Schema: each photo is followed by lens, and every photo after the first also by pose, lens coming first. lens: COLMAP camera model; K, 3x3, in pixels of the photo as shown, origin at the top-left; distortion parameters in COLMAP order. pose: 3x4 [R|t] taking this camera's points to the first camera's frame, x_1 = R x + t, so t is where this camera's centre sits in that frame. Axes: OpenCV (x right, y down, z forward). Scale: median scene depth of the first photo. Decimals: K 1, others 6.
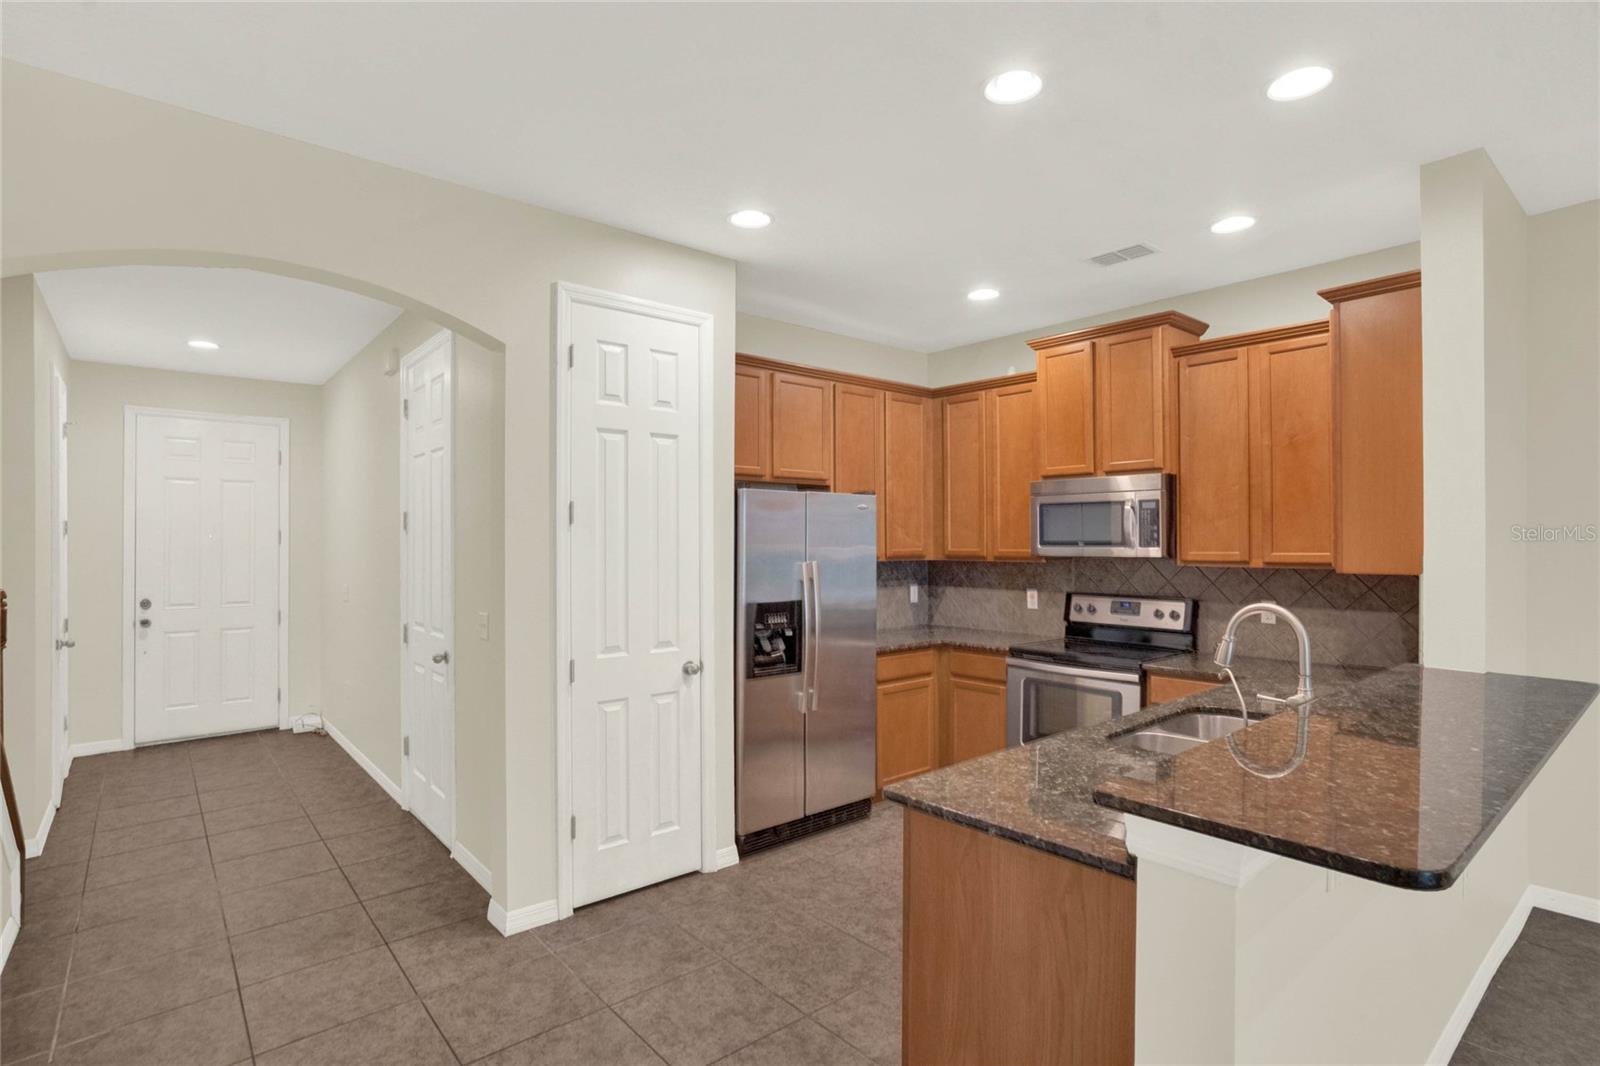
lens RADIAL K [[792.0, 0, 826.9], [0, 792.0, 542.5], [0, 0, 1]] dist [-0.036982, 0.011131]
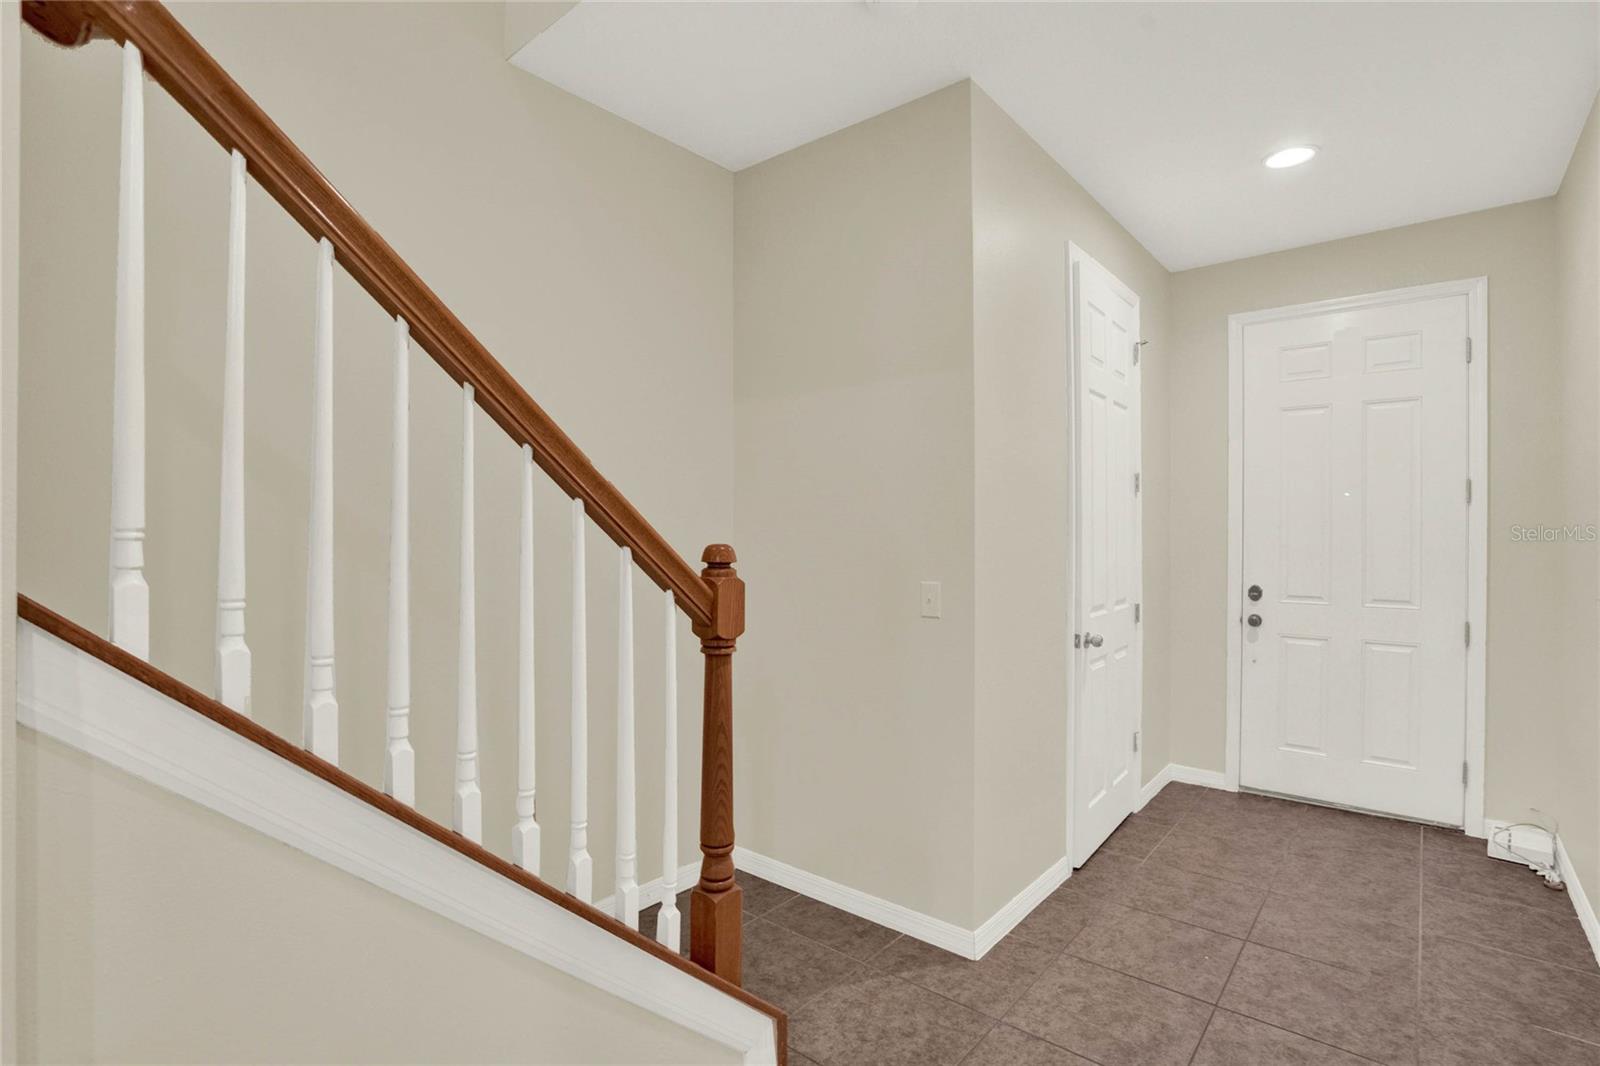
lens RADIAL K [[769.4, 0, 765.9], [0, 769.4, 533.2], [0, 0, 1]] dist [-0.058028, 0.017964]
pose [[0.126825, -0.001592, -0.991924, -0.386827], [-0.004934, 0.999985, -0.002236, 0.042379], [0.991913, 0.005178, 0.126815, 0.697811]]
